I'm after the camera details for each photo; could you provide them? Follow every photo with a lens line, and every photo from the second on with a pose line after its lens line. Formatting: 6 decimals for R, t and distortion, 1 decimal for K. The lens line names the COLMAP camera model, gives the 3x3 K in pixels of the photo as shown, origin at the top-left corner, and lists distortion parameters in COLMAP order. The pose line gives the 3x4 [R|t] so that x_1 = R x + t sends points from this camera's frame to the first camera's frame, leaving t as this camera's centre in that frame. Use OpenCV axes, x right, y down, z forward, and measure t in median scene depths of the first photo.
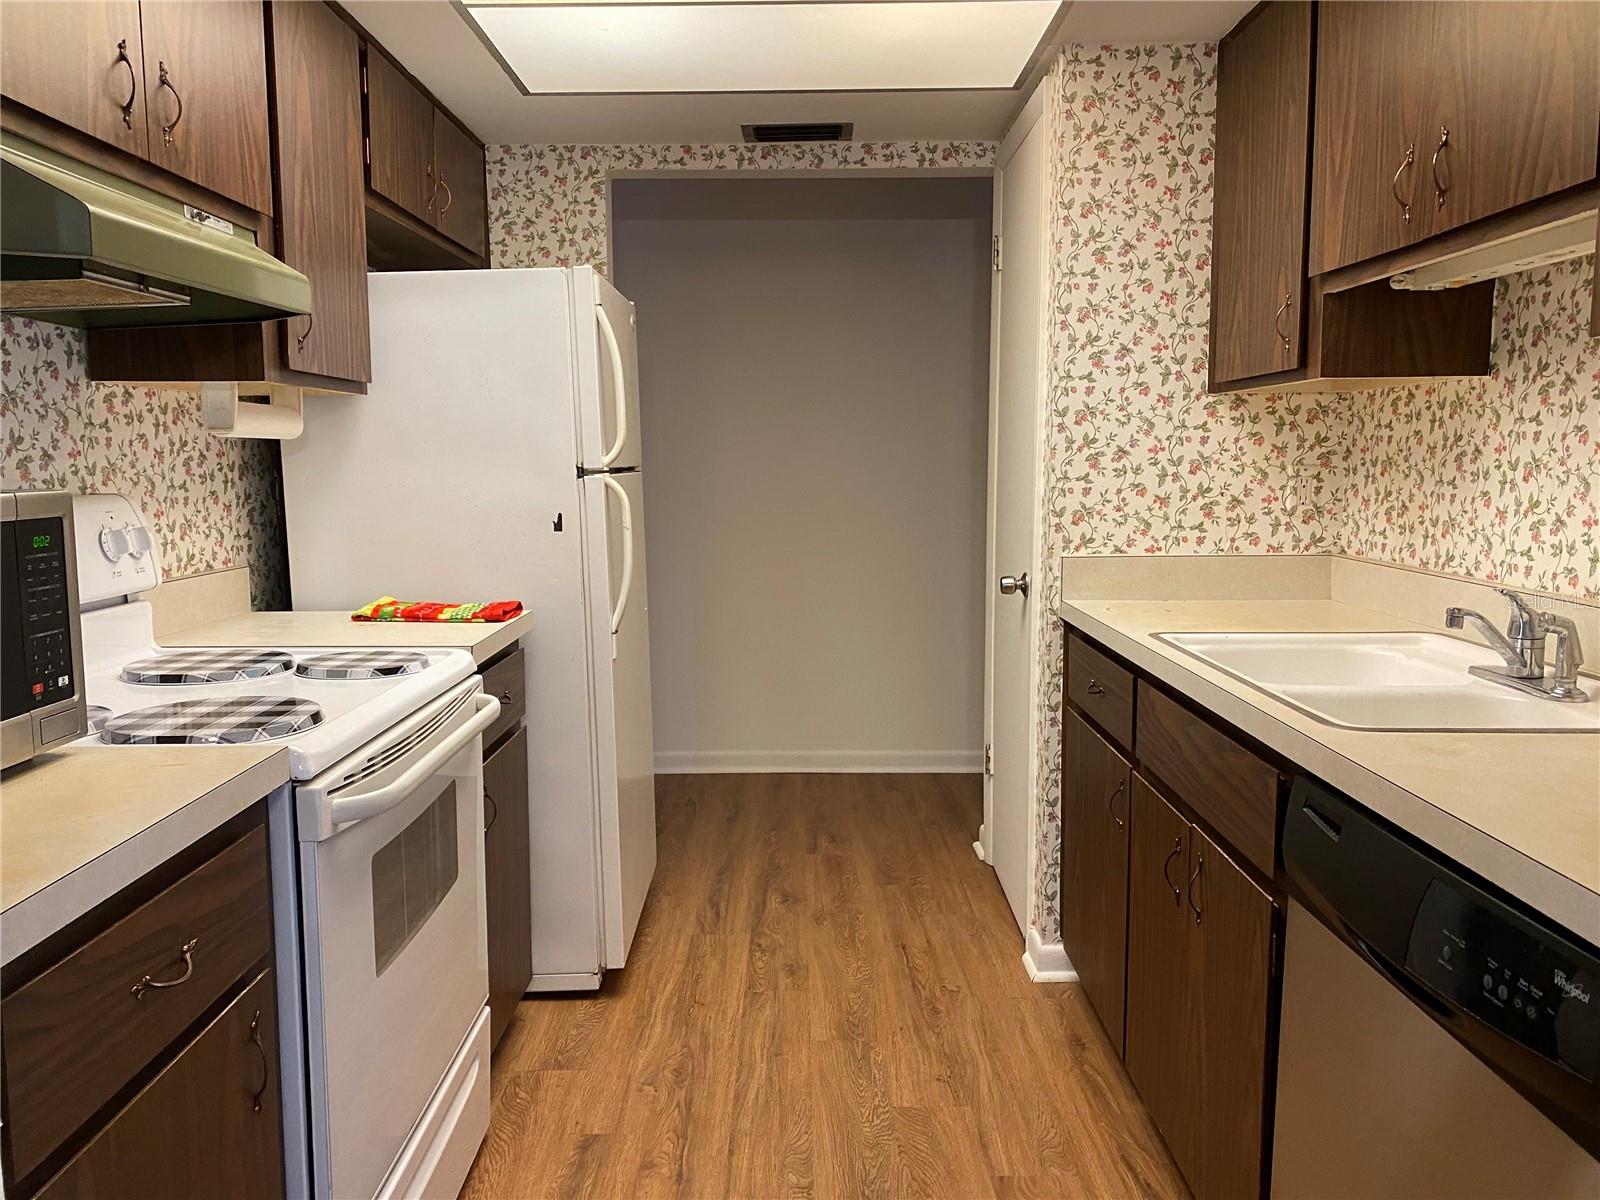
lens RADIAL K [[1217.0, 0, 783.3], [0, 1217.0, 587.5], [0, 0, 1]] dist [0.038769, -0.029354]
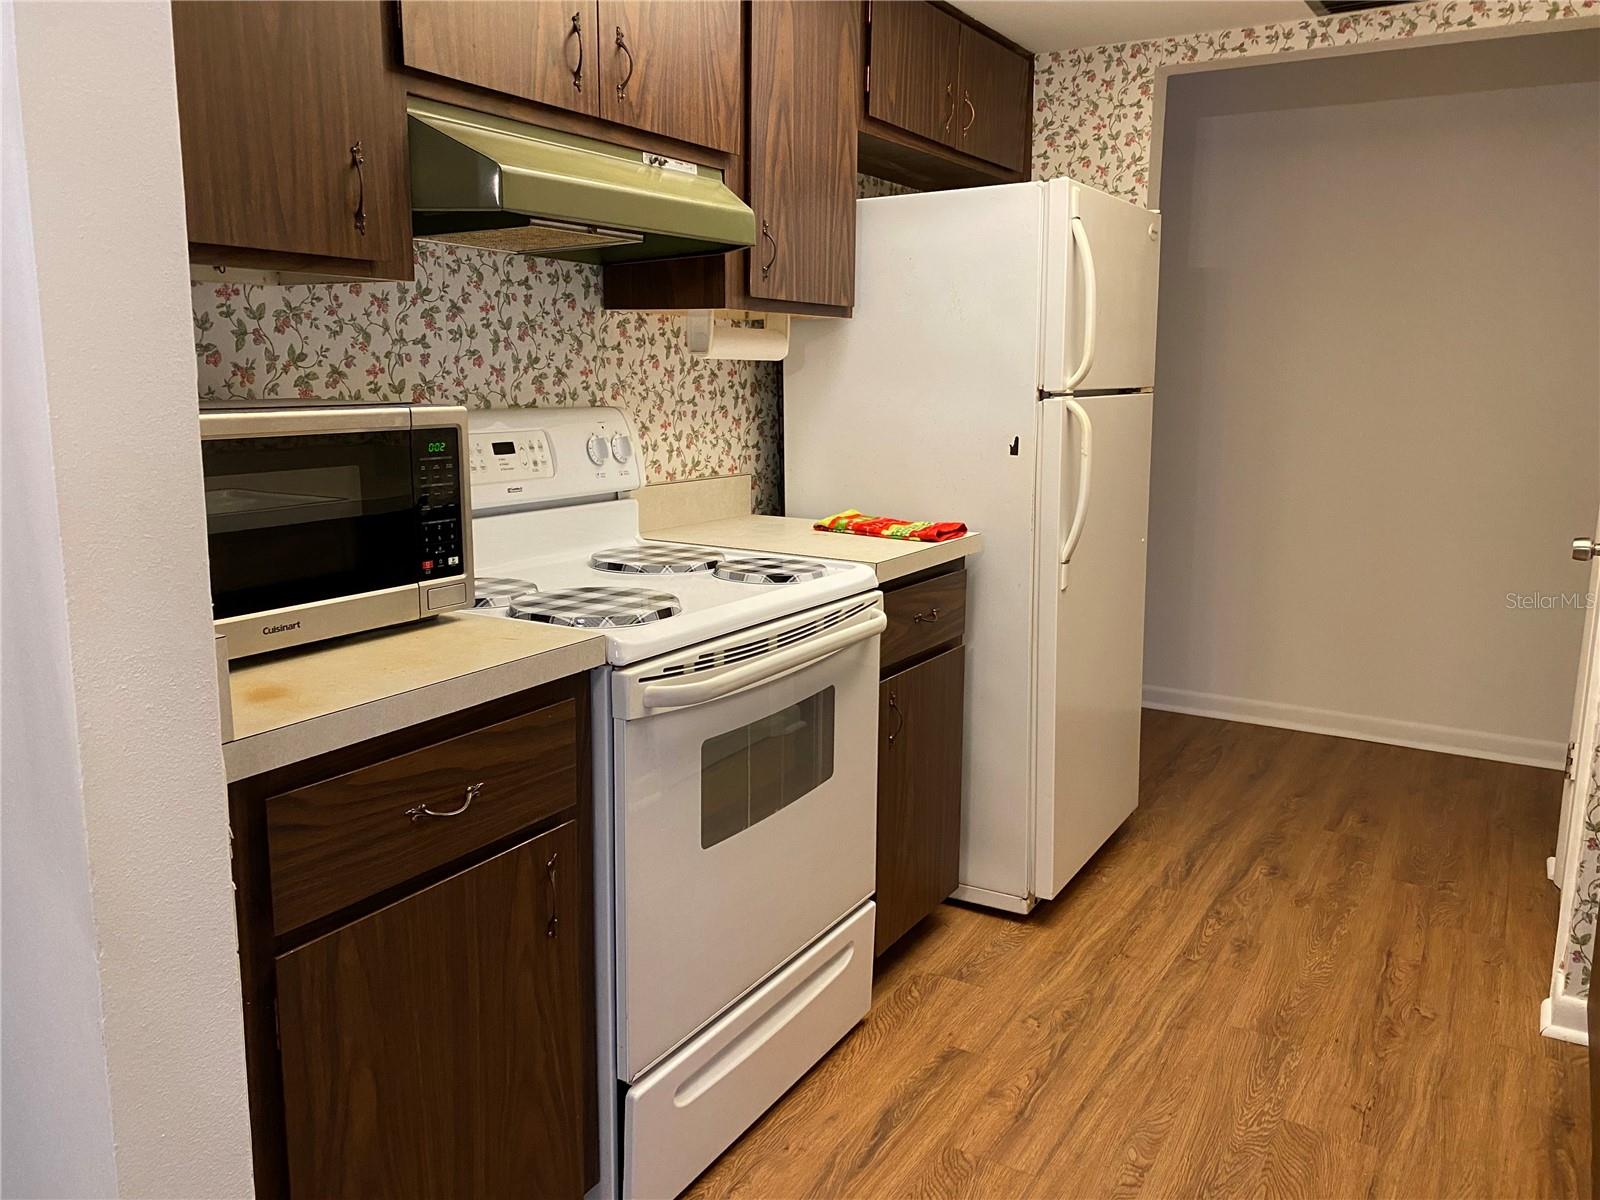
lens RADIAL K [[1217.0, 0, 809.1], [0, 1217.0, 583.8], [0, 0, 1]] dist [0.038769, -0.029354]
pose [[0.862745, 0.102127, -0.495219, 0.176887], [-0.068554, 0.993972, 0.085552, -0.016270], [0.500971, -0.039861, 0.864546, 0.059632]]
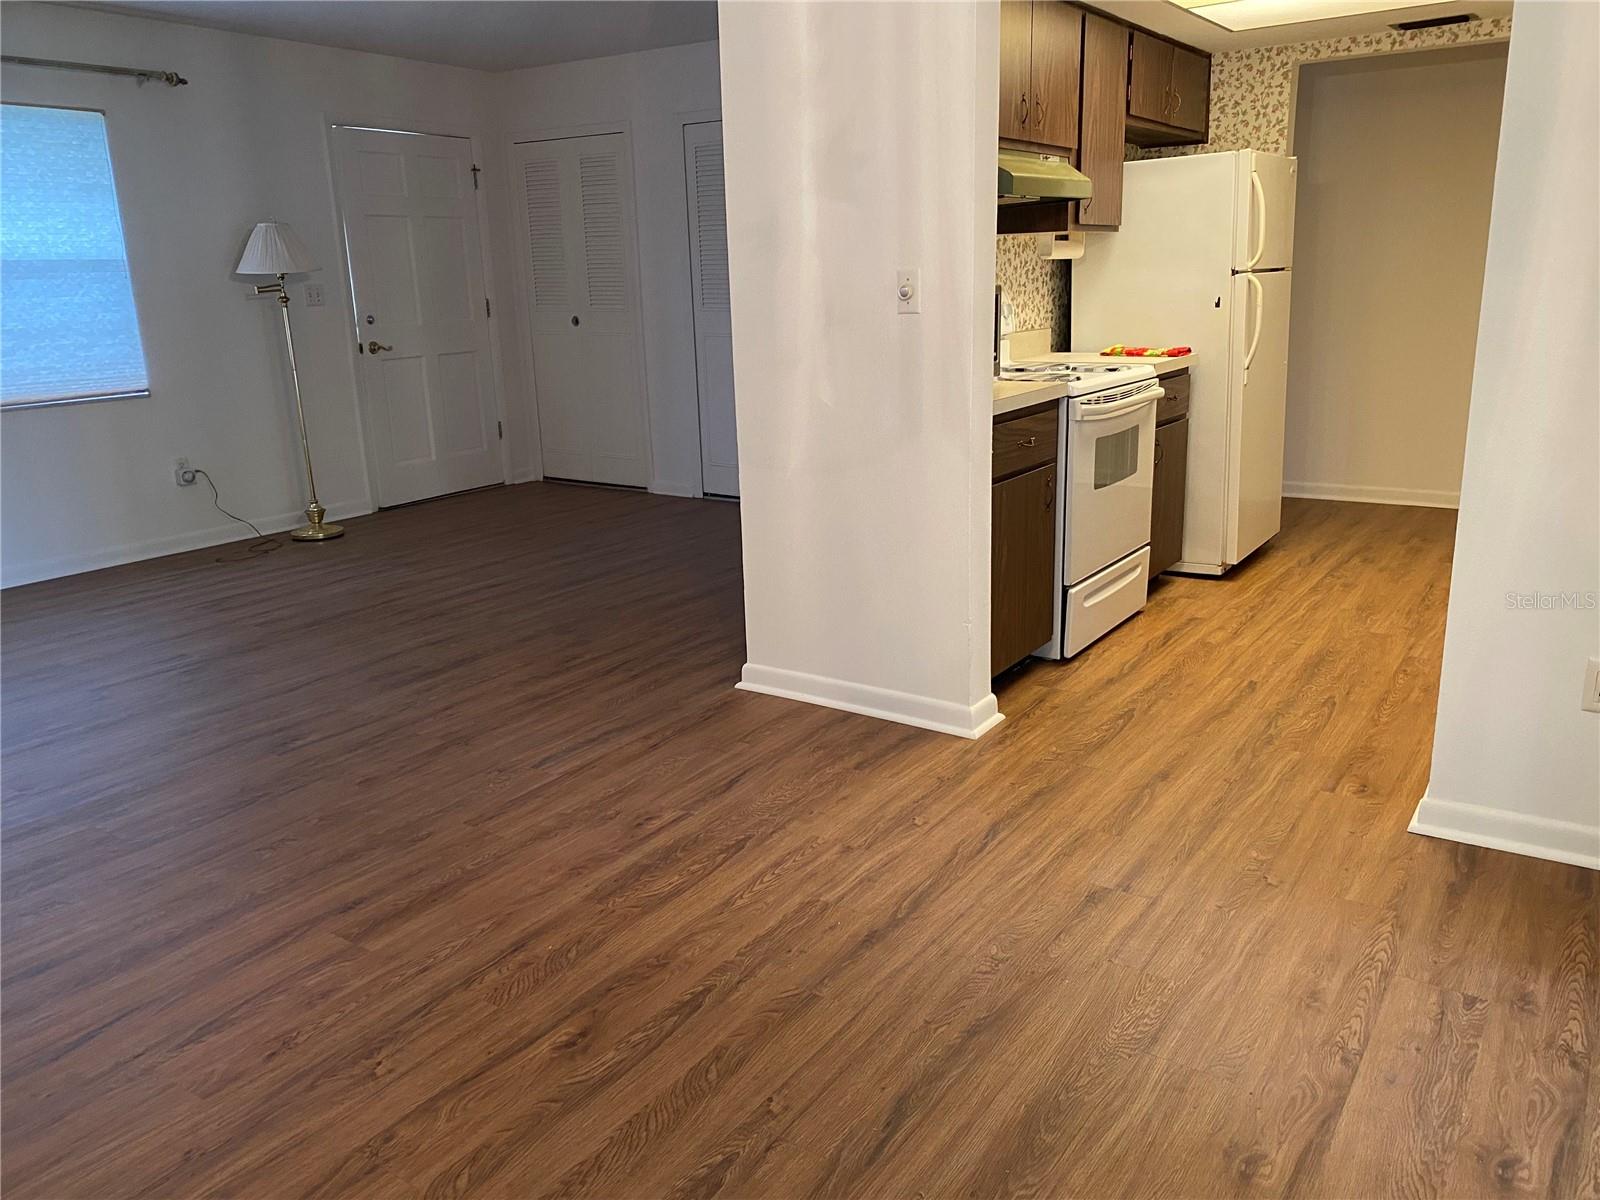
lens RADIAL K [[1217.0, 0, 818.9], [0, 1217.0, 583.0], [0, 0, 1]] dist [0.038769, -0.029354]
pose [[0.836241, 0.118404, -0.535426, 0.333854], [-0.036661, 0.986297, 0.160852, 0.084097], [0.547135, -0.114882, 0.829123, -0.838928]]
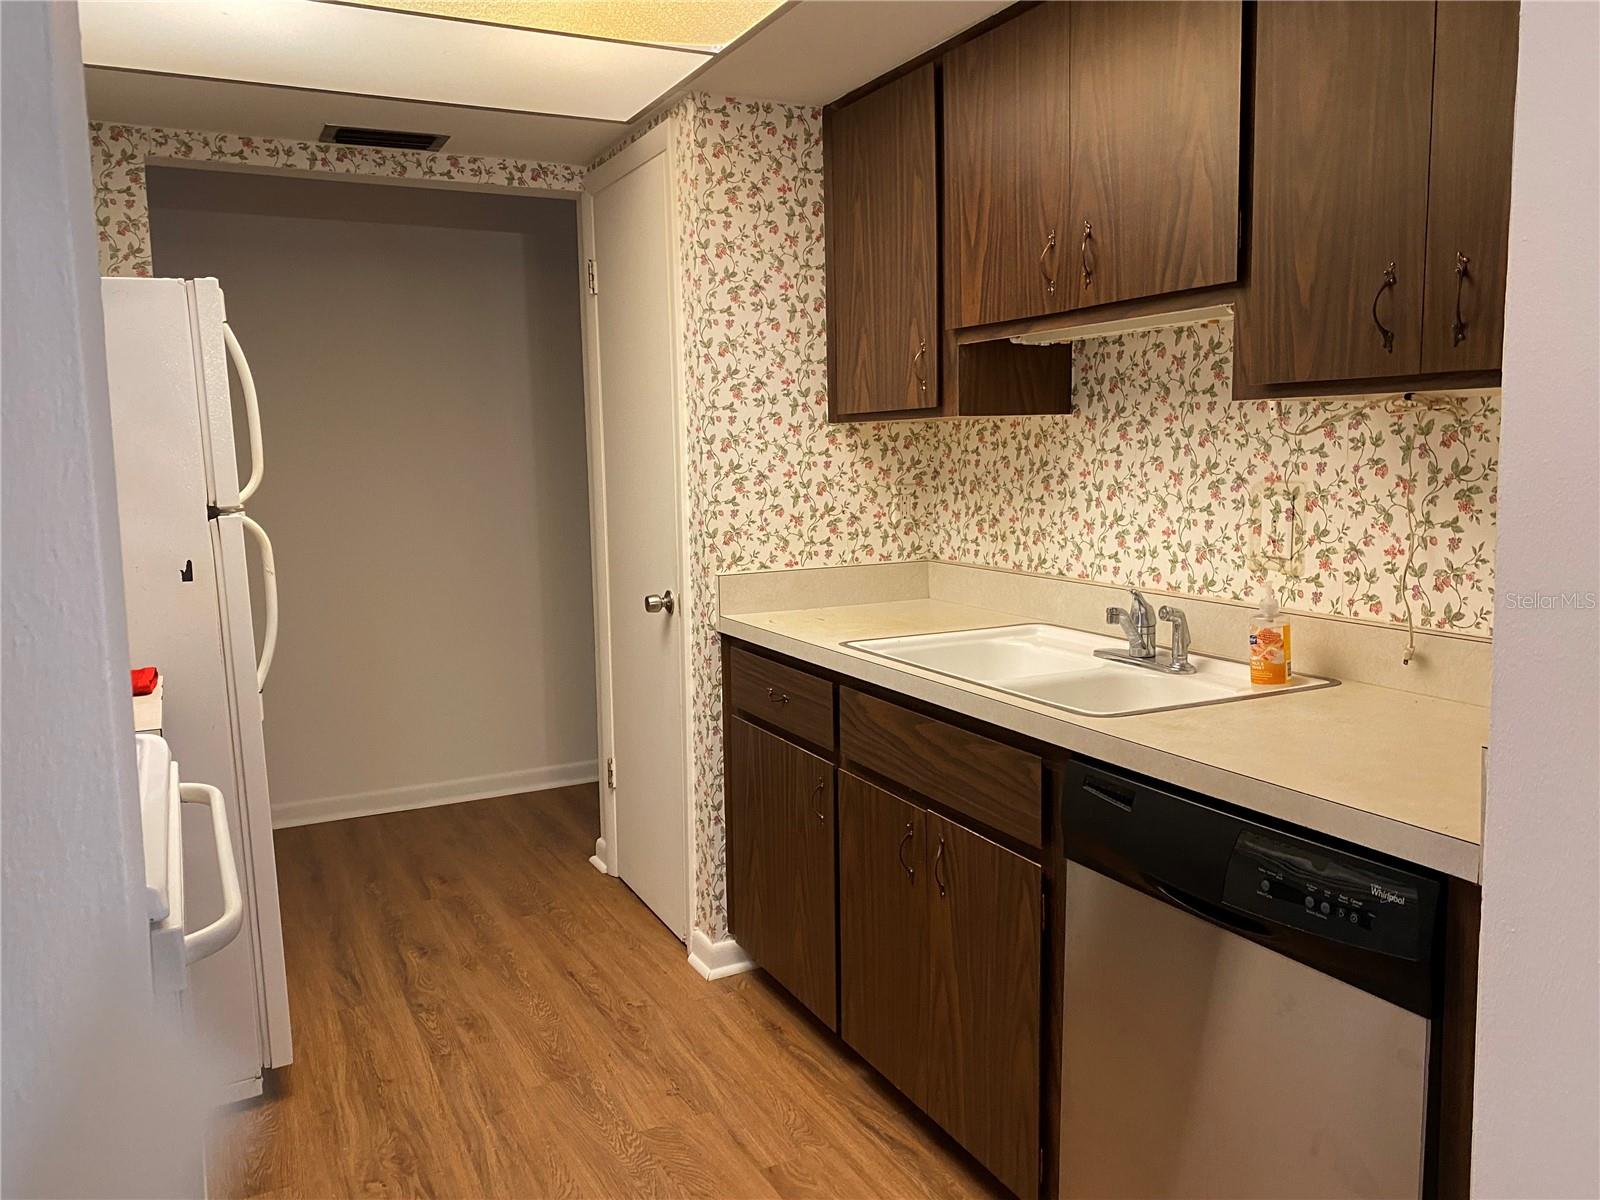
lens RADIAL K [[1217.0, 0, 796.5], [0, 1217.0, 586.3], [0, 0, 1]] dist [0.038769, -0.029354]
pose [[0.888584, -0.063100, 0.454353, -0.204525], [0.062948, 0.997897, 0.015479, -0.030268], [-0.454374, 0.014846, 0.890687, 0.028992]]
